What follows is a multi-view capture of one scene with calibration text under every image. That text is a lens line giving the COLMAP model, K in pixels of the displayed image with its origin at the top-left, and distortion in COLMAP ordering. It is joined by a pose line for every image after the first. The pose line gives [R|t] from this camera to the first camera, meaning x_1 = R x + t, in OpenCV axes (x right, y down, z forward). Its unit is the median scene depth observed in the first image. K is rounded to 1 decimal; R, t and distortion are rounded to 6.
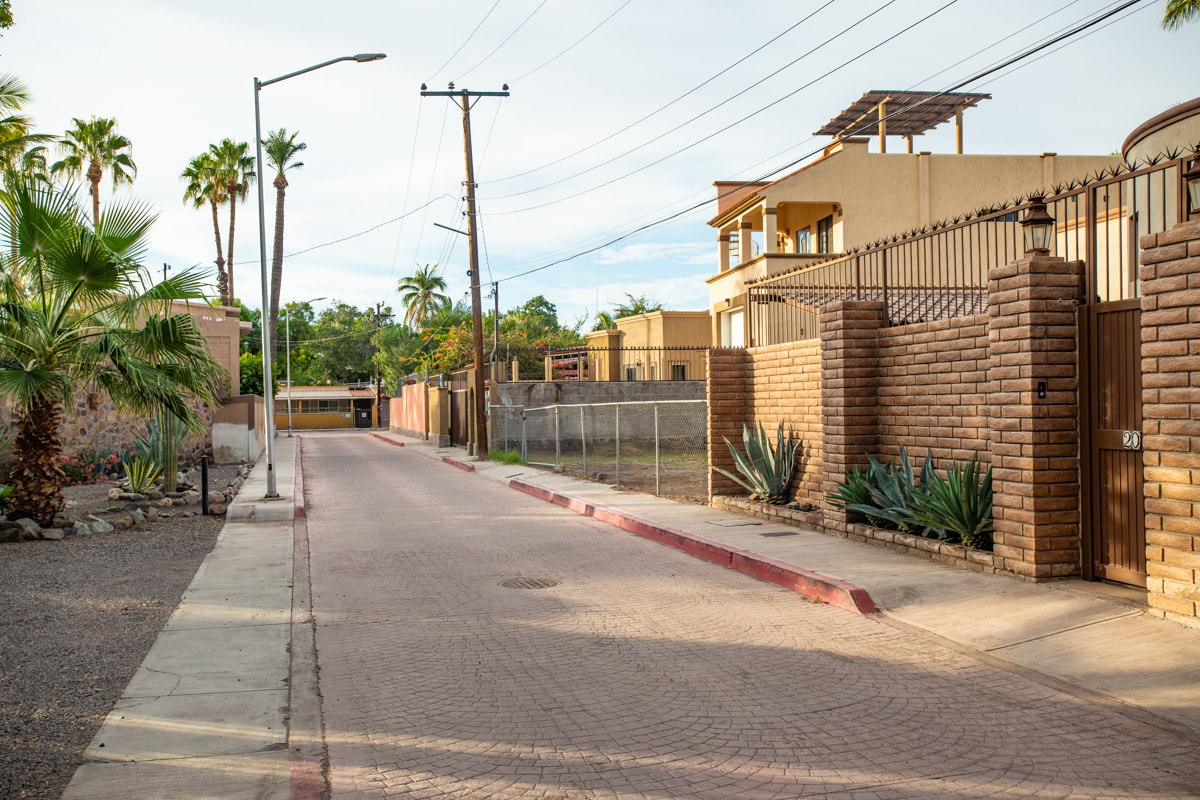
lens RADIAL K [[1077.7, 0, 600.0], [0, 1077.7, 400.0], [0, 0, 1]] dist [0.054959, 0.002003]
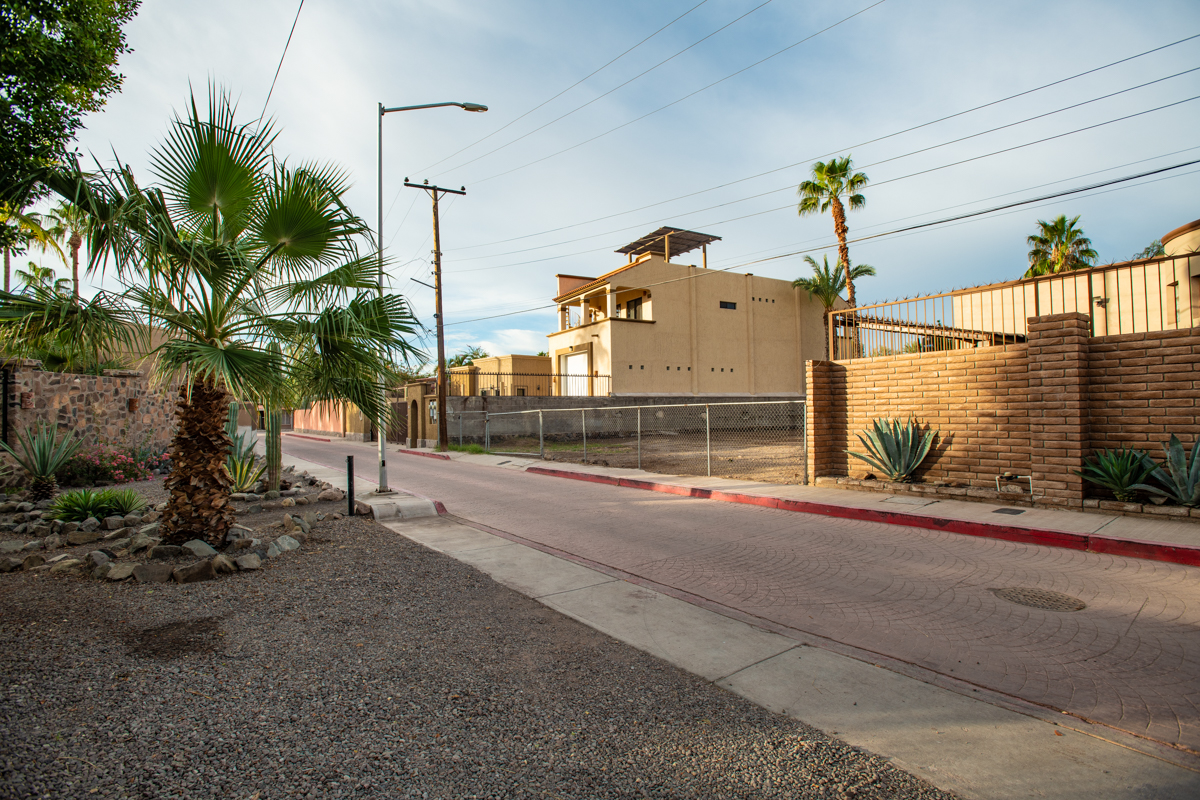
lens RADIAL K [[576.8, 0, 600.0], [0, 576.8, 400.0], [0, 0, 1]] dist [-0.066781, 0.029426]
pose [[0.933812, 0.009140, 0.357647, -0.185692], [-0.000561, 0.999710, -0.024083, 0.007901], [-0.357763, 0.022288, 0.933546, 0.241922]]
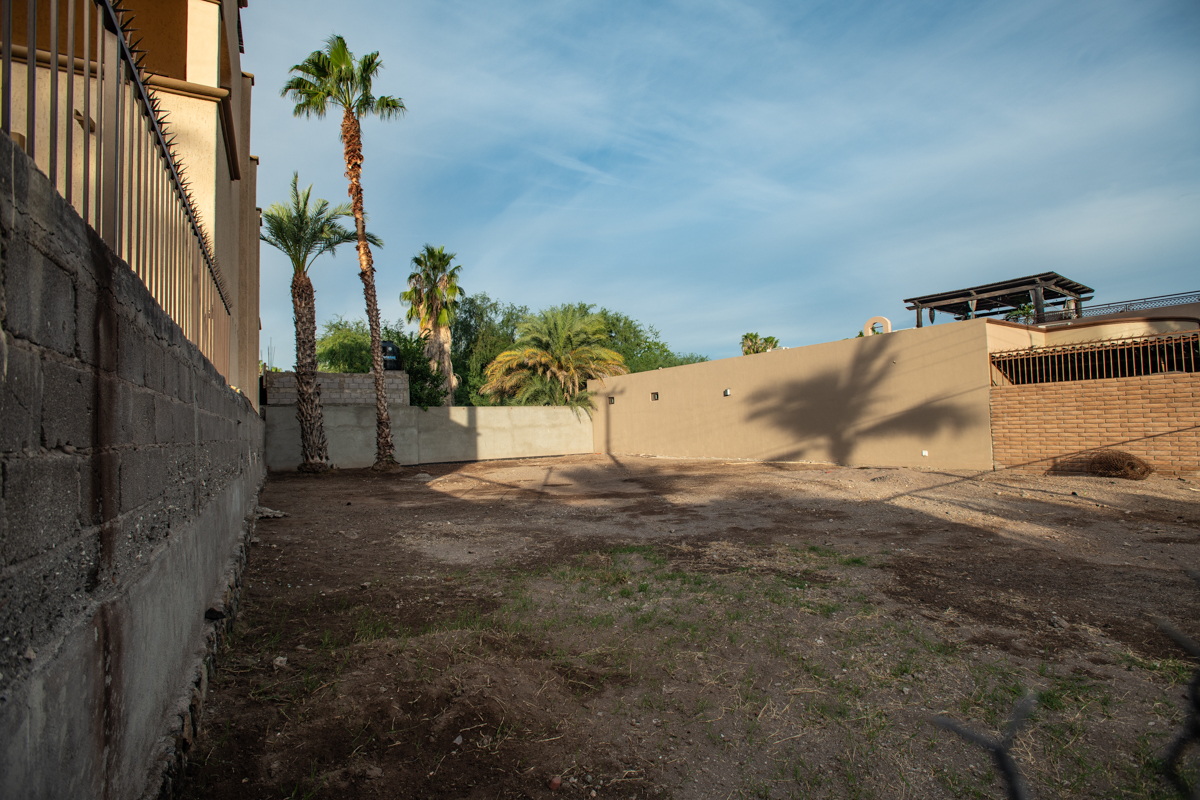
lens RADIAL K [[576.8, 0, 600.0], [0, 576.8, 400.0], [0, 0, 1]] dist [-0.066781, 0.029426]
pose [[-0.330697, 0.067046, 0.941352, -0.101120], [0.041189, 0.997548, -0.056578, 0.002719], [-0.942838, 0.020063, -0.332648, 1.070067]]
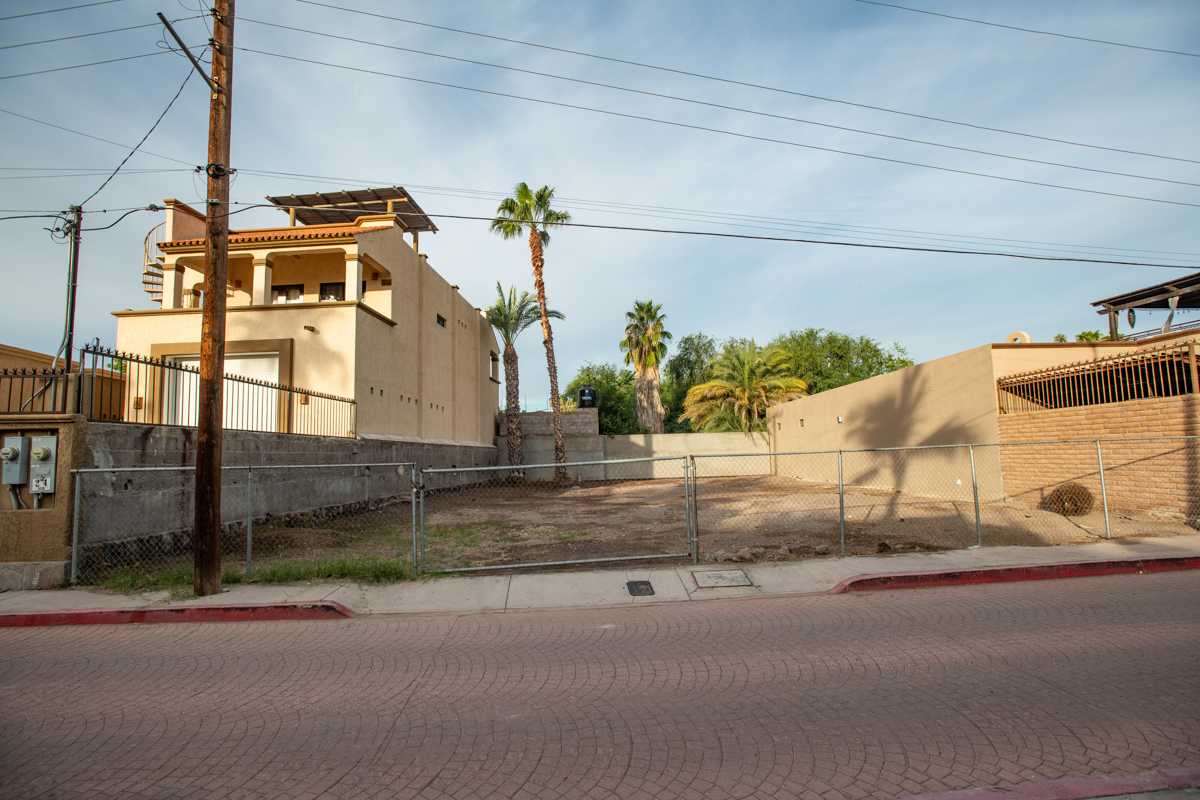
lens RADIAL K [[576.8, 0, 600.0], [0, 576.8, 400.0], [0, 0, 1]] dist [-0.066781, 0.029426]
pose [[0.219902, 0.101959, 0.970179, -0.299292], [0.027774, 0.993466, -0.110701, 0.008584], [-0.975127, 0.051289, 0.215633, 0.796468]]
